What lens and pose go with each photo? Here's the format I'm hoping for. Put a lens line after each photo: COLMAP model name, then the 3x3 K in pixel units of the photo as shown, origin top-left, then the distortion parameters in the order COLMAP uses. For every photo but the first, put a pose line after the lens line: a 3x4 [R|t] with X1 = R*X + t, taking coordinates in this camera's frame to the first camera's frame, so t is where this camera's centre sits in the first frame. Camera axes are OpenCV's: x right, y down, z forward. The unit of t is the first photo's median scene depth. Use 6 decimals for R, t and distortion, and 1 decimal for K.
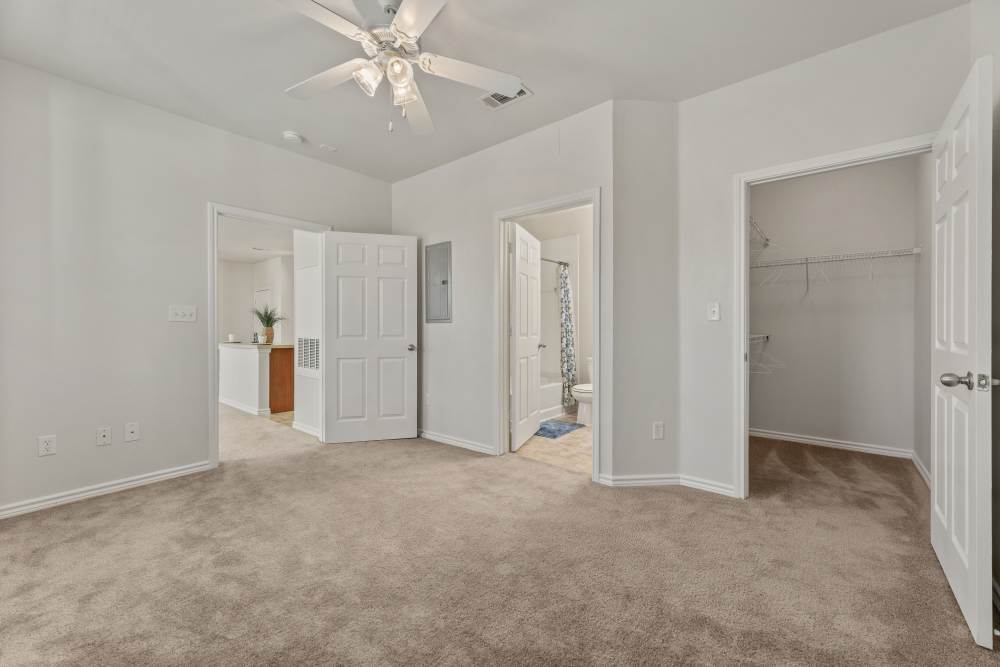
lens RADIAL K [[405.2, 0, 497.8], [0, 405.2, 330.6], [0, 0, 1]] dist [-0.001069, -0.000157]
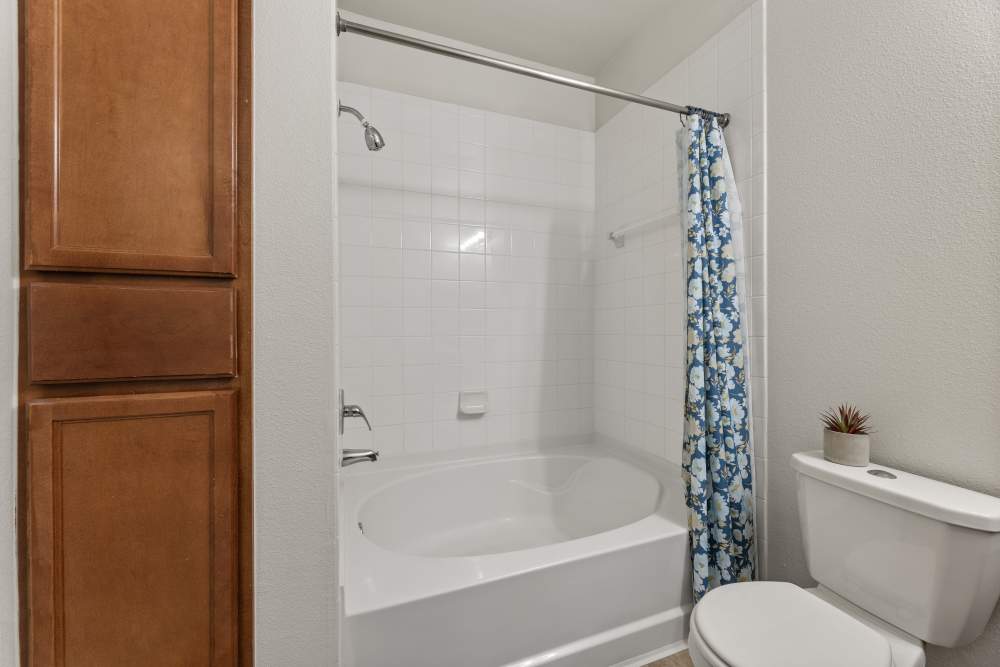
lens RADIAL K [[400.9, 0, 501.7], [0, 400.9, 330.7], [0, 0, 1]] dist [-0.000349, -0.000766]
pose [[0.871022, 0.002516, -0.491238, 0.179900], [-0.001981, 0.999997, 0.001609, -0.007239], [0.491240, -0.000428, 0.871024, 0.683673]]
